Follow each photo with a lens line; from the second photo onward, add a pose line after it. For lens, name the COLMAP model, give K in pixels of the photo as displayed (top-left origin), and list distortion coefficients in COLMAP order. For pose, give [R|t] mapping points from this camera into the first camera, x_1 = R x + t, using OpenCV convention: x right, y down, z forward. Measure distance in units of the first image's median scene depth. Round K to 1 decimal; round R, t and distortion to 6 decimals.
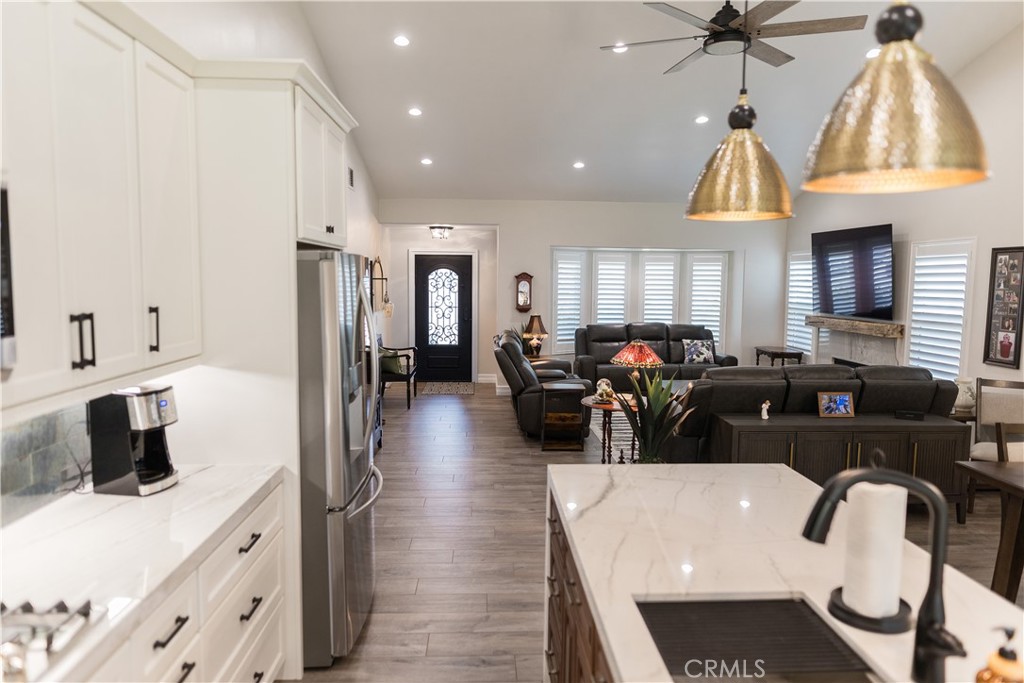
lens RADIAL K [[708.7, 0, 515.8], [0, 708.7, 327.4], [0, 0, 1]] dist [-0.003535, -0.000450]
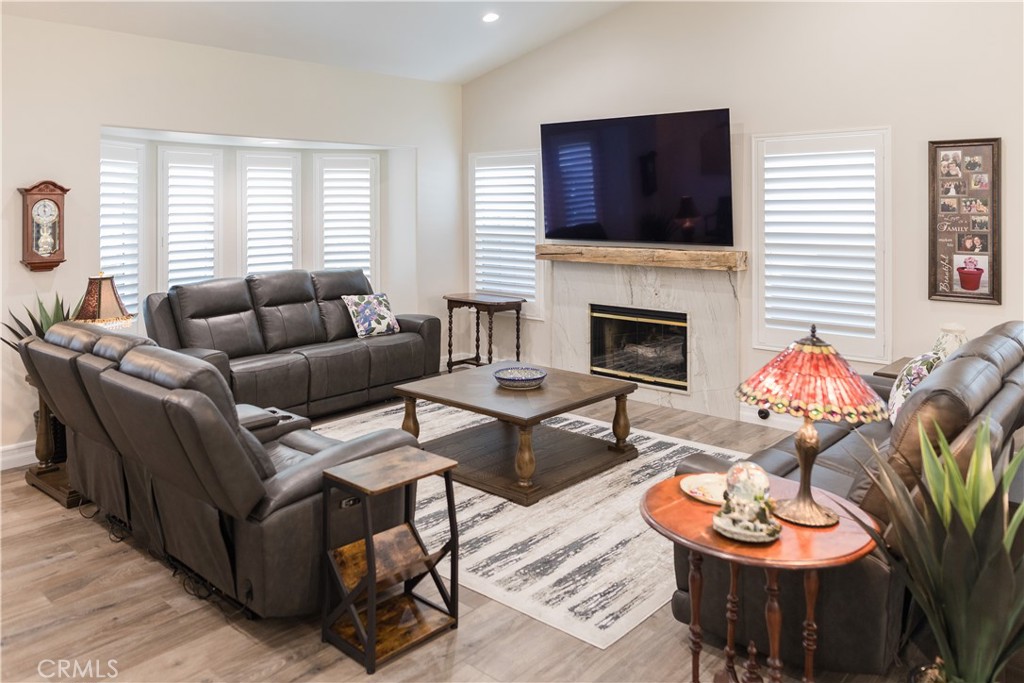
lens RADIAL K [[767.9, 0, 486.2], [0, 767.9, 194.4], [0, 0, 1]] dist [-0.004276, -0.000121]
pose [[0.709686, -0.006984, 0.704484, -0.122894], [0.062041, 0.996686, -0.052619, -0.025248], [-0.701781, 0.081049, 0.707767, 0.442599]]
